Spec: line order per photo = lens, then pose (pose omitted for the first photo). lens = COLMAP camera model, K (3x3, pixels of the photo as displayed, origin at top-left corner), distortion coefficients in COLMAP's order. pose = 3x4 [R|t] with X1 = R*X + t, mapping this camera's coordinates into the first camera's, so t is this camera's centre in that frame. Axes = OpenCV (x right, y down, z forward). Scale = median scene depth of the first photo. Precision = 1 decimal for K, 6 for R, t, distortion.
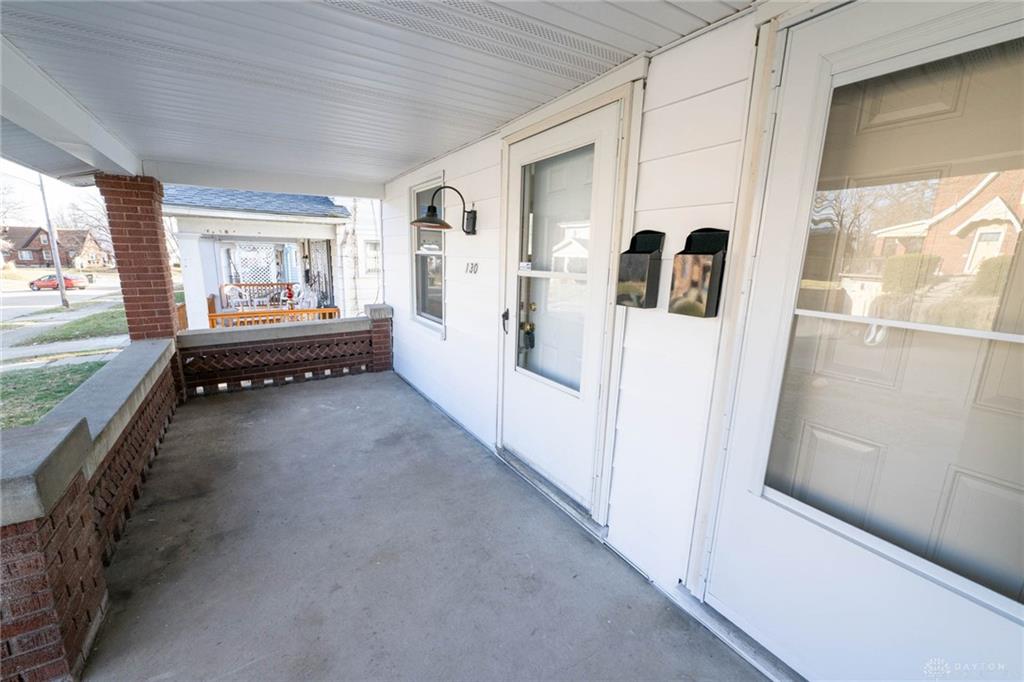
lens RADIAL K [[417.6, 0, 511.7], [0, 417.6, 334.4], [0, 0, 1]] dist [-0.003572, -0.000391]
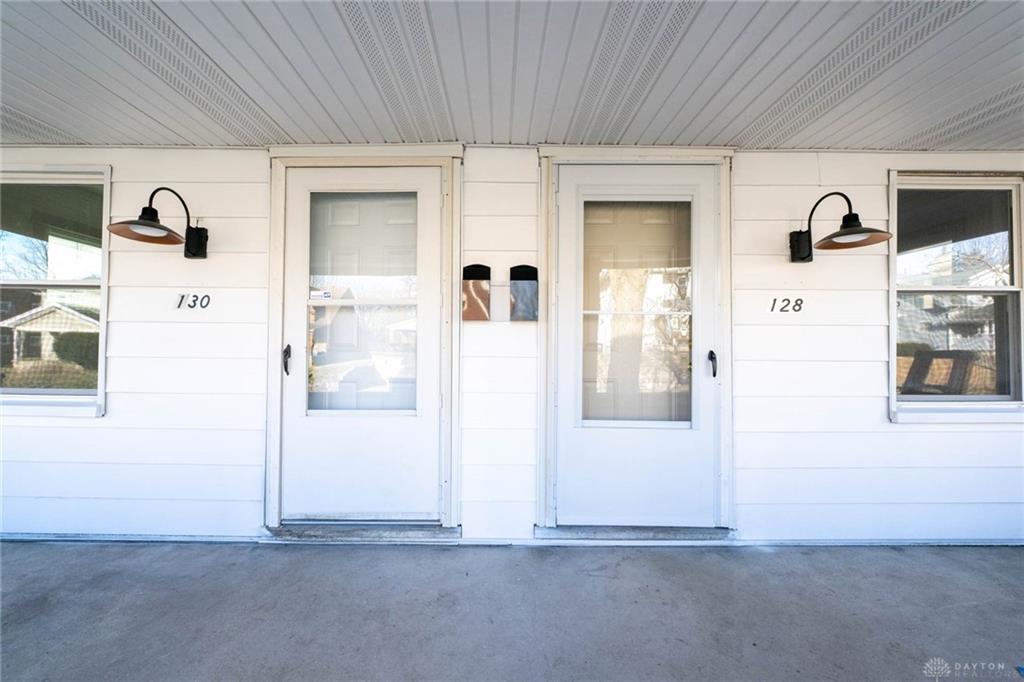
lens RADIAL K [[417.6, 0, 511.7], [0, 417.6, 334.4], [0, 0, 1]] dist [-0.003572, -0.000391]
pose [[0.507704, 0.015531, 0.861391, -0.664757], [0.178032, 0.976365, -0.122537, 0.135357], [-0.842936, 0.215568, 0.492940, 0.250505]]
